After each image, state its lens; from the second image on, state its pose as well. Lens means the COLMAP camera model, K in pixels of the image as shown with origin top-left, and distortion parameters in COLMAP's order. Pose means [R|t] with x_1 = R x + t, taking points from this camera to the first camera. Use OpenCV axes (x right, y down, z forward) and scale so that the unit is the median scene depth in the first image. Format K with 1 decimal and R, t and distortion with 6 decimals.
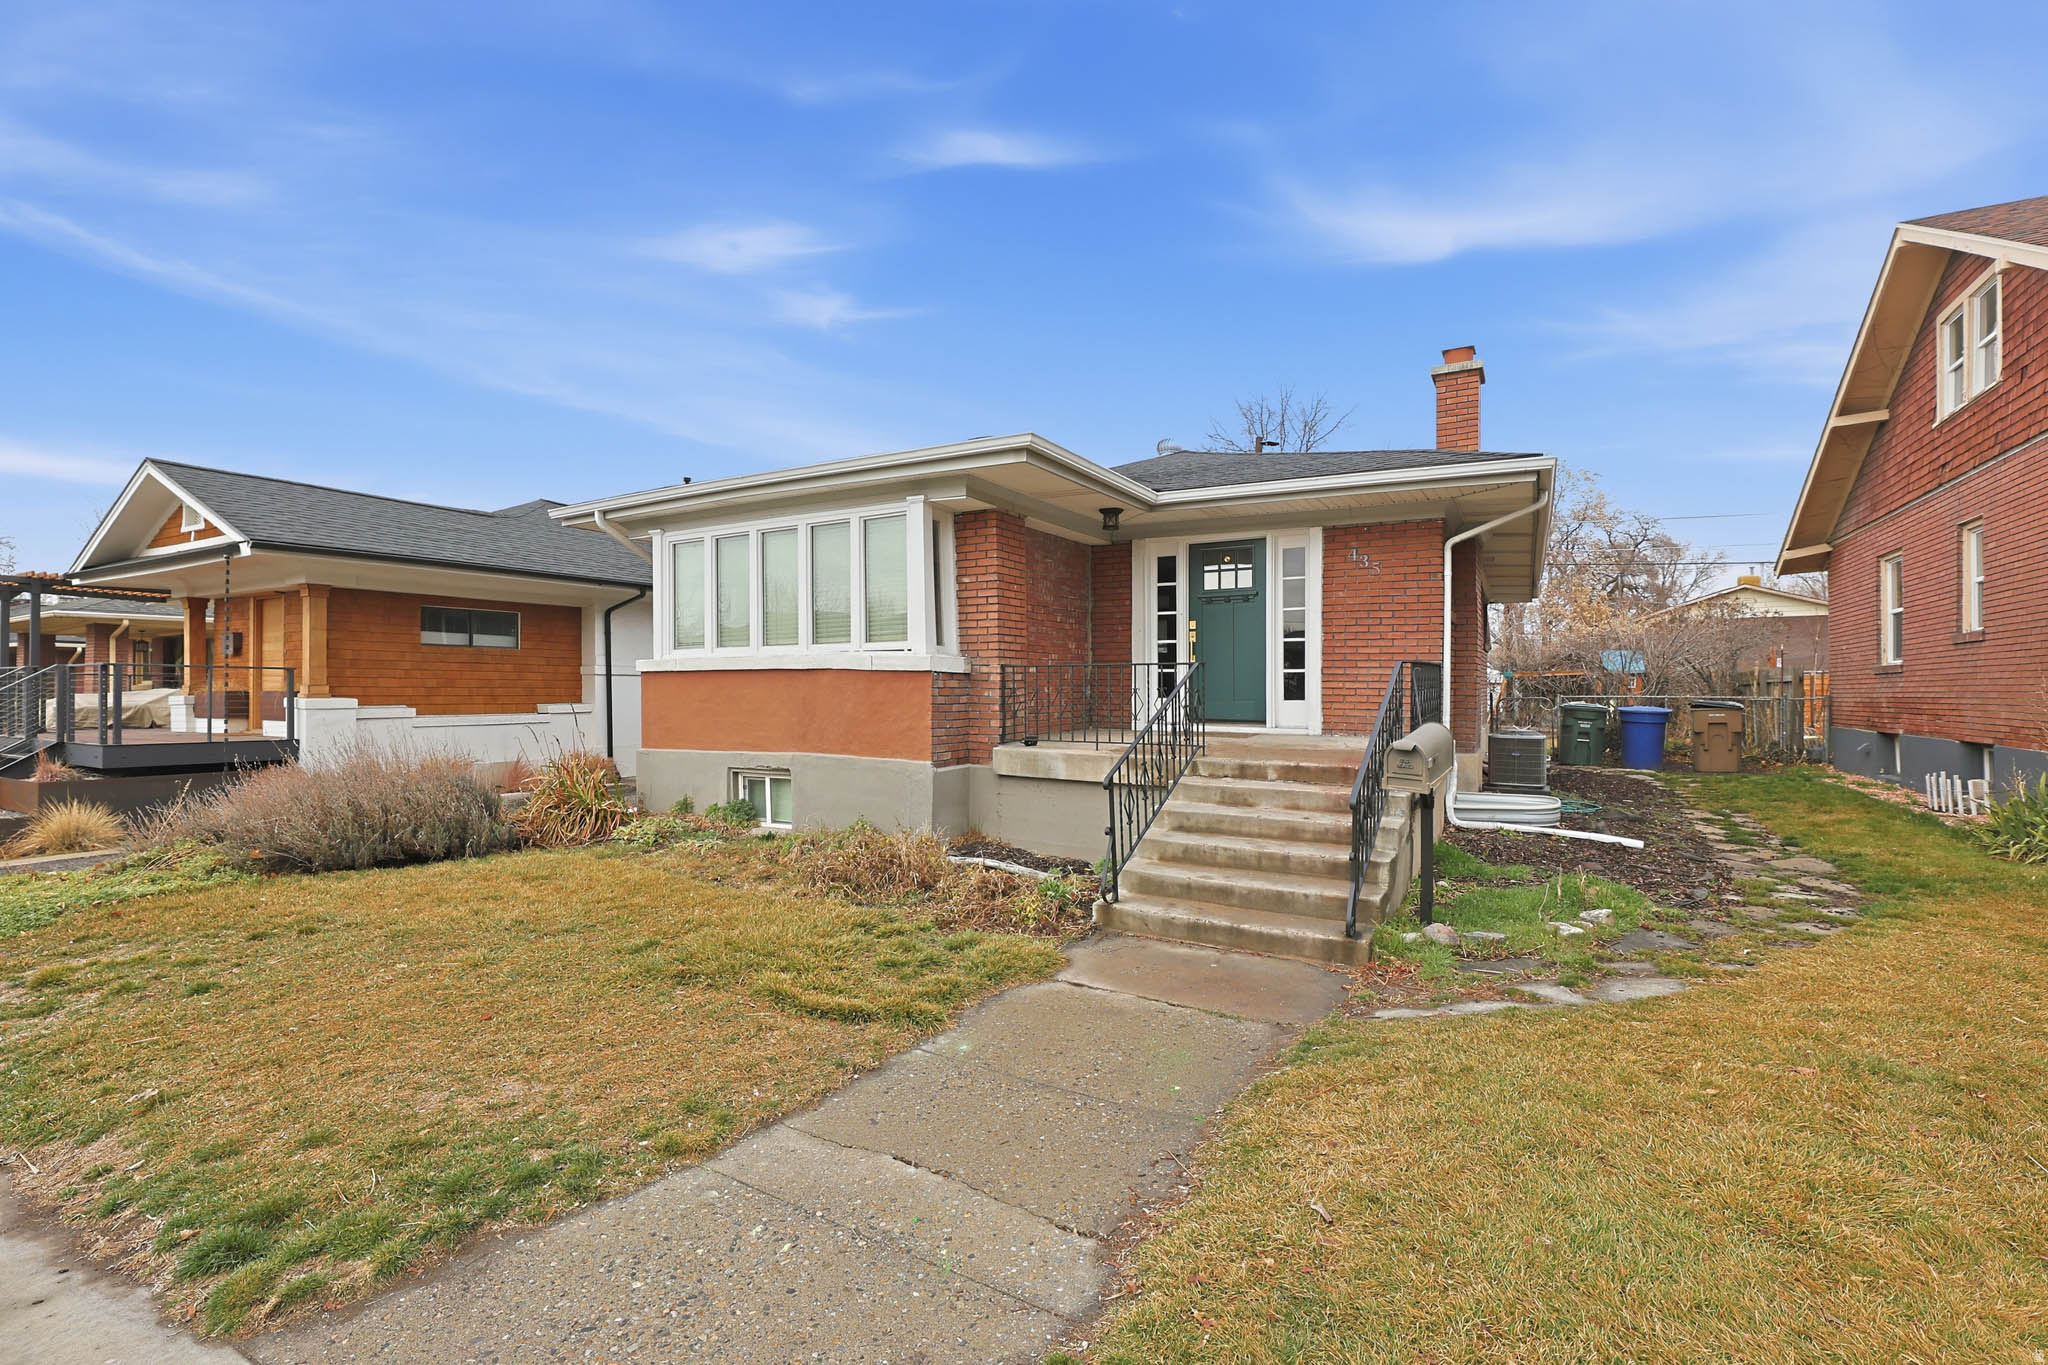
lens RADIAL K [[887.6, 0, 1031.8], [0, 887.6, 690.2], [0, 0, 1]] dist [-0.000866, -0.000244]
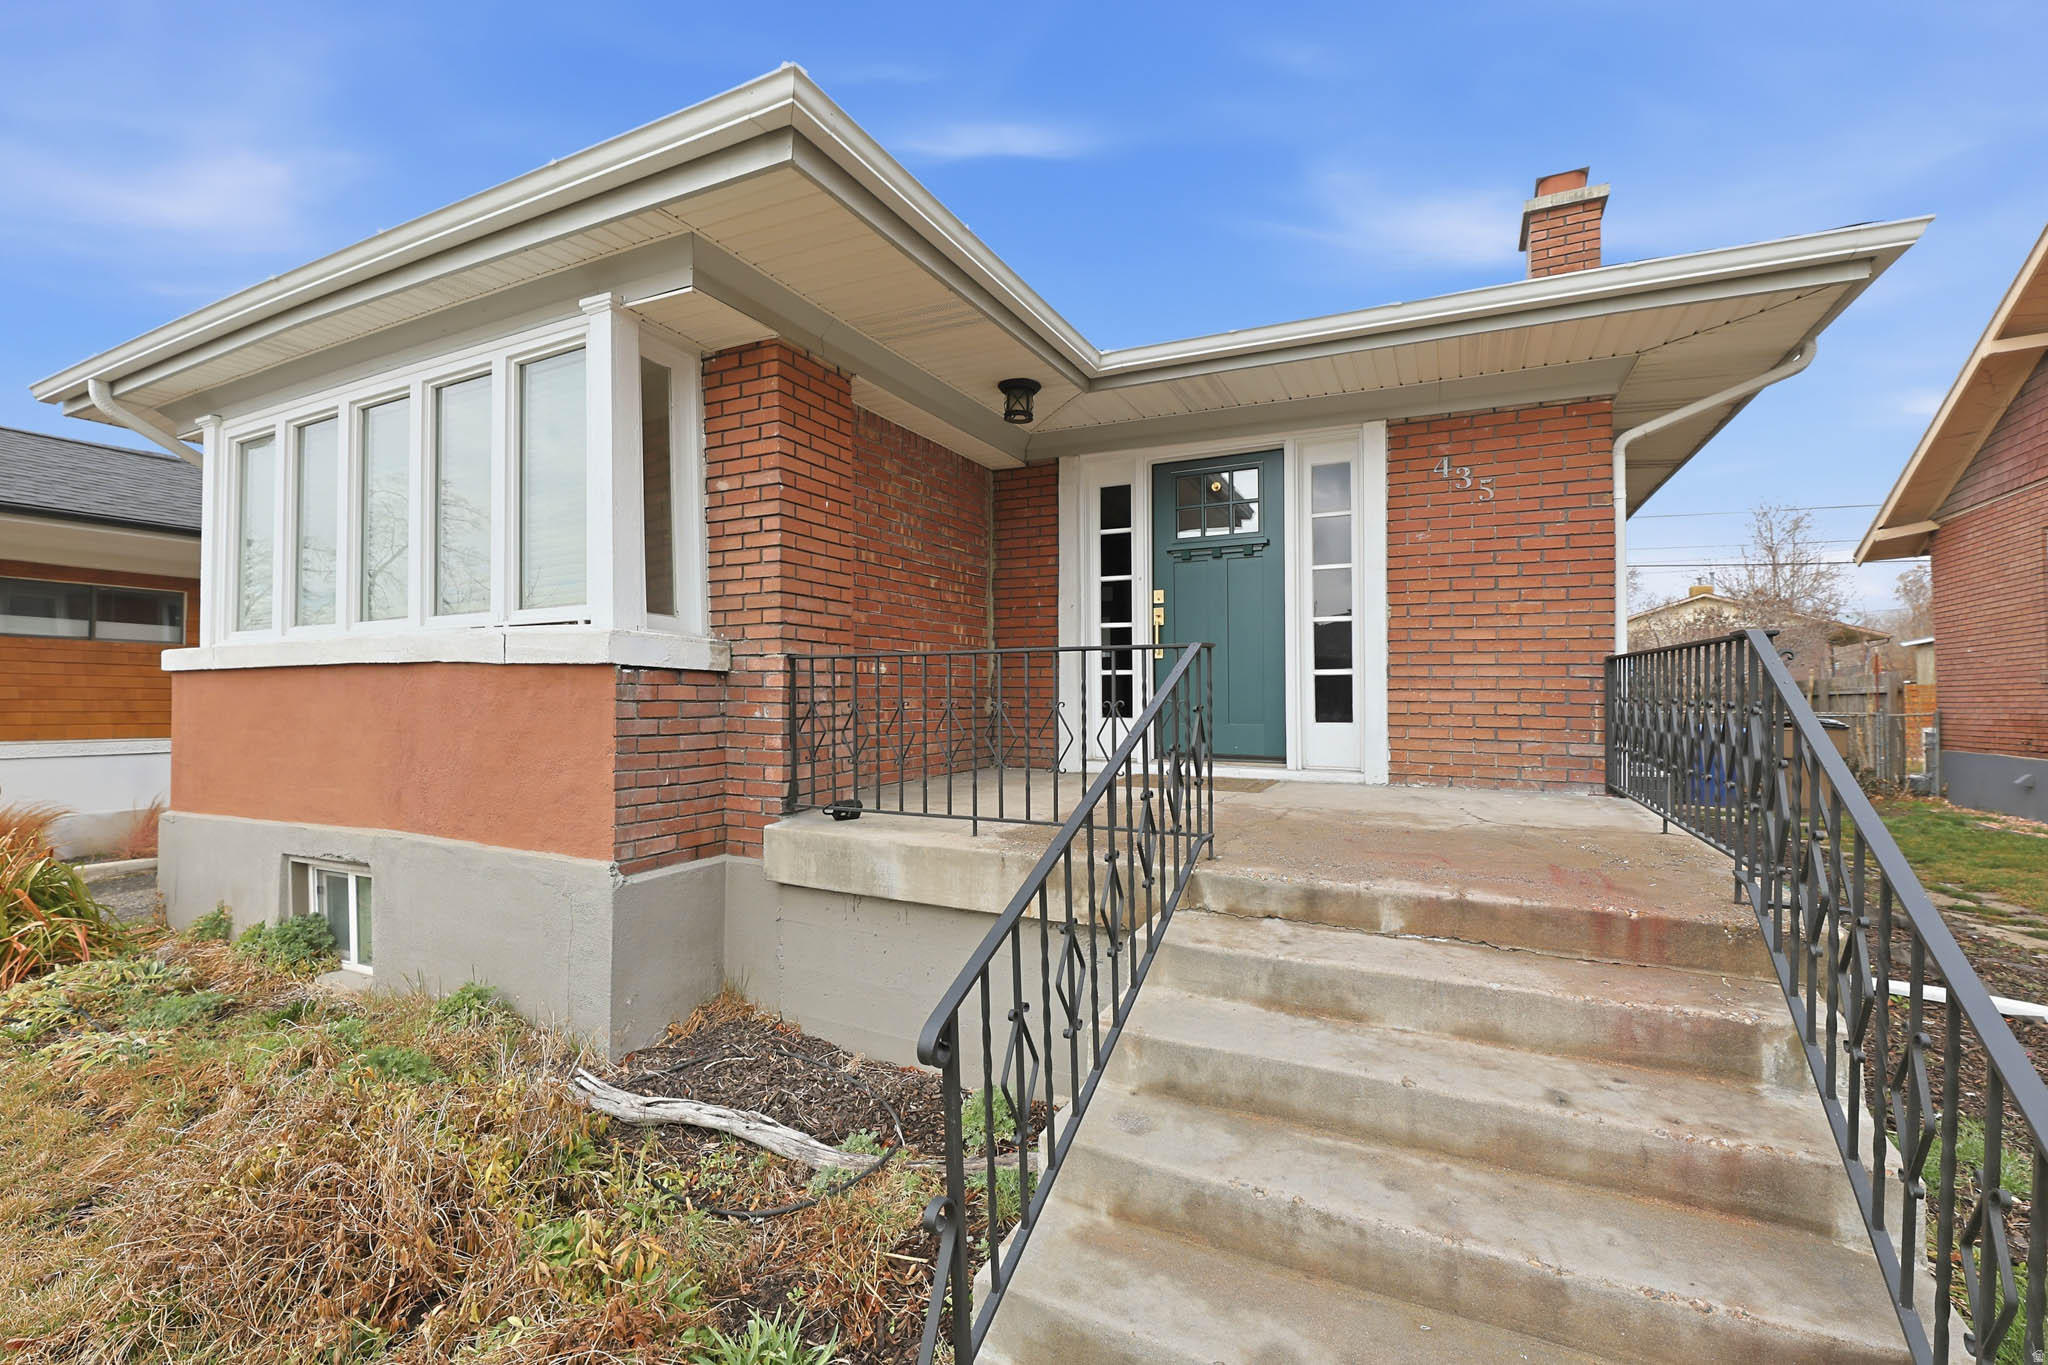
lens RADIAL K [[877.5, 0, 1024.0], [0, 877.5, 682.5], [0, 0, 1]] dist [-0.002160, -0.000192]
pose [[0.998331, 0.001686, 0.057732, 0.064239], [-0.000356, 0.999735, -0.023037, -0.001688], [-0.057755, 0.022978, 0.998066, 0.475233]]
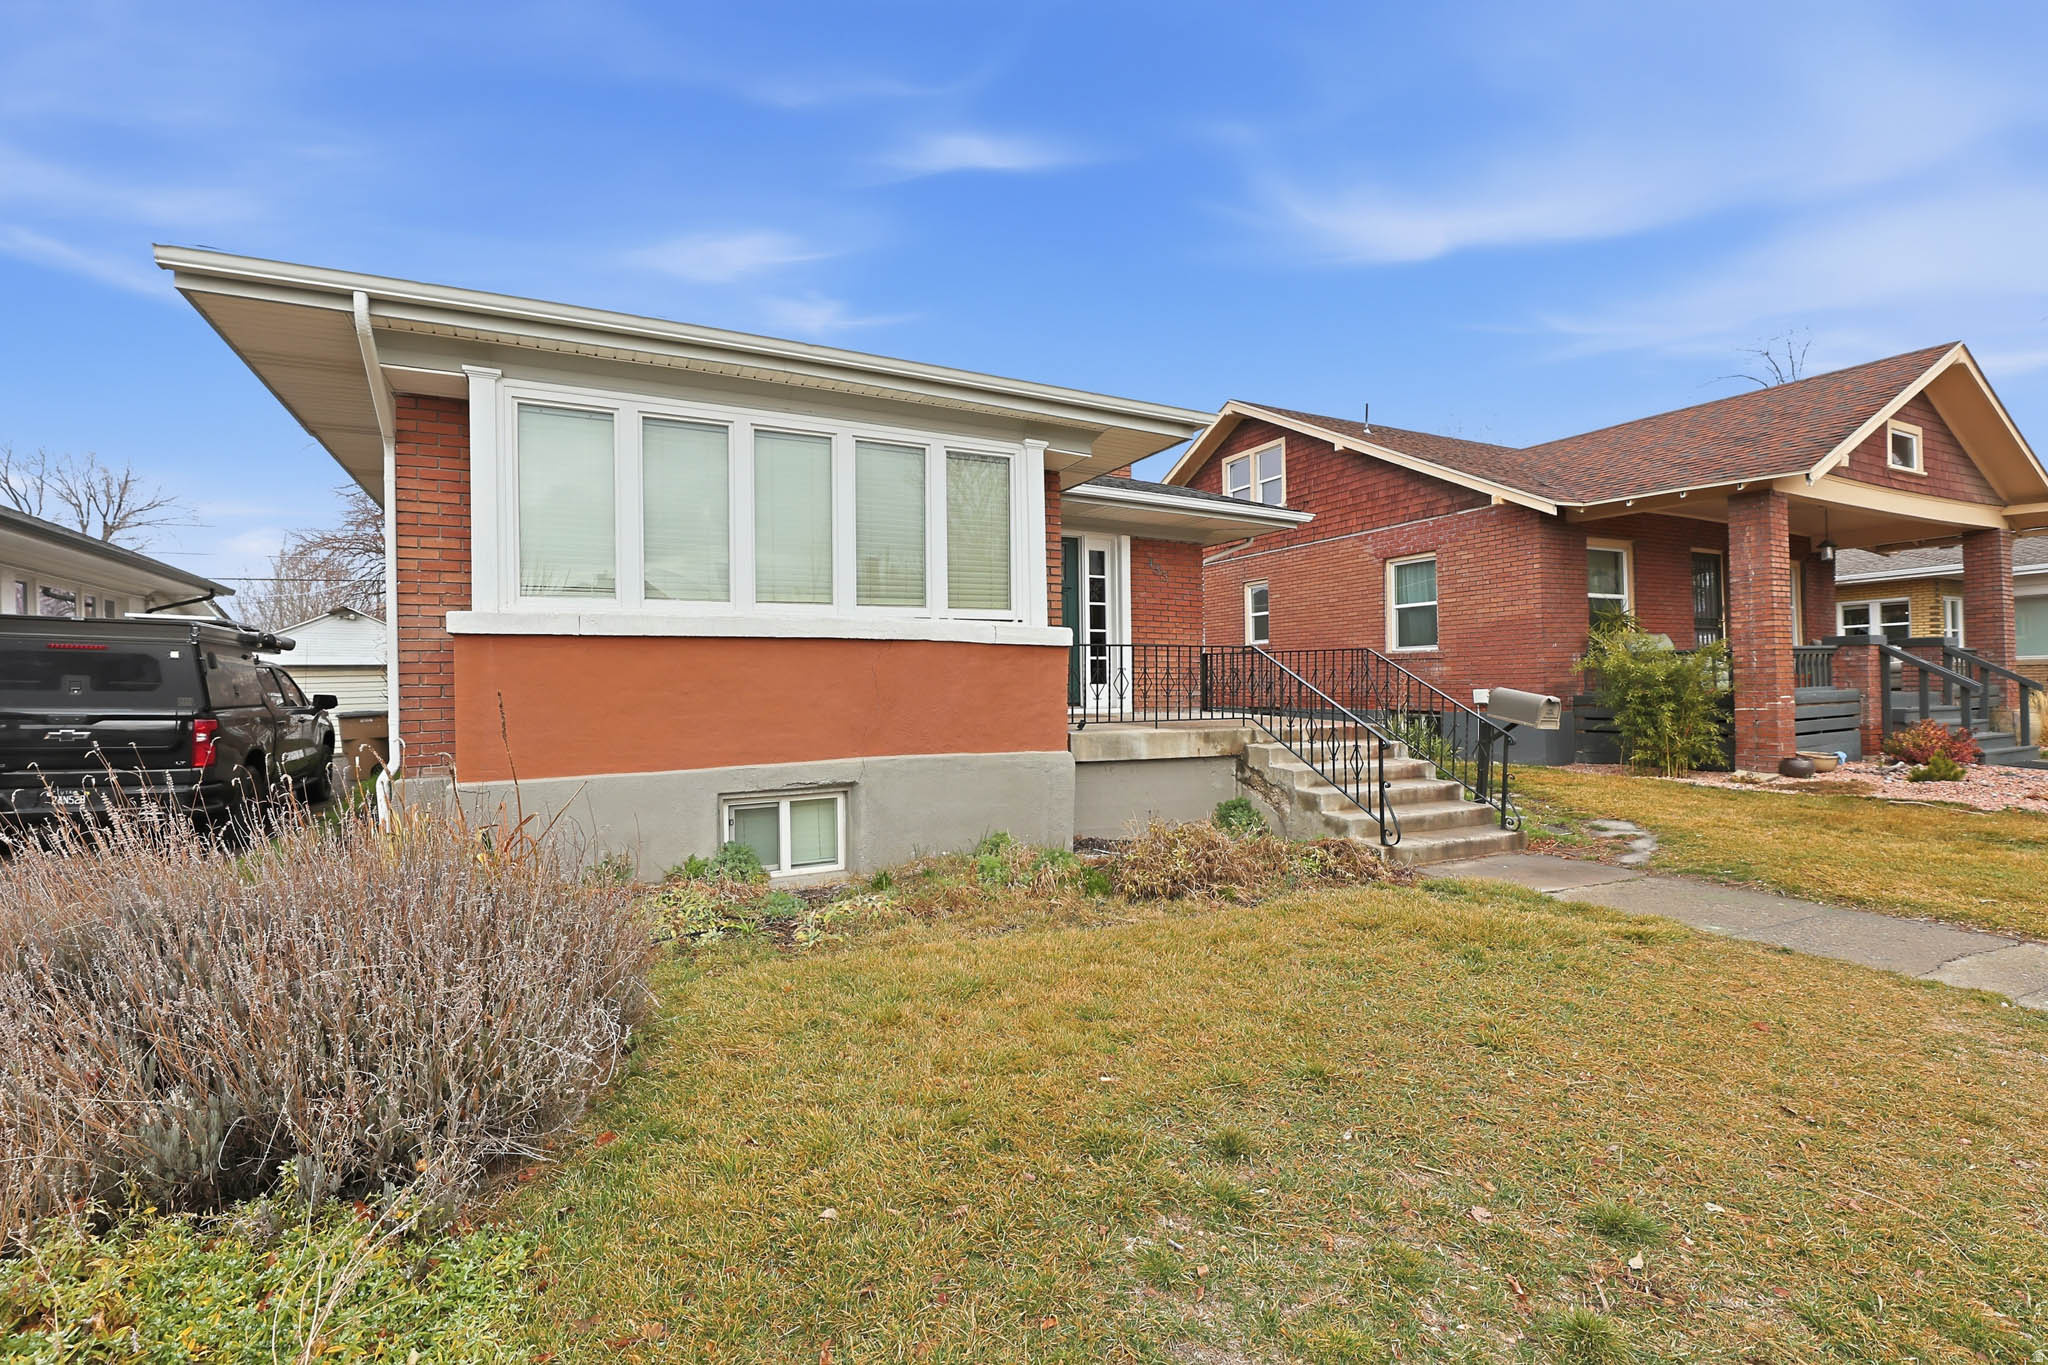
lens RADIAL K [[877.5, 0, 1024.0], [0, 877.5, 682.5], [0, 0, 1]] dist [-0.002160, -0.000192]
pose [[0.558511, -0.002167, 0.829494, -0.756544], [0.012843, 0.999899, -0.006035, 0.016204], [-0.829397, 0.014023, 0.558483, 0.493867]]
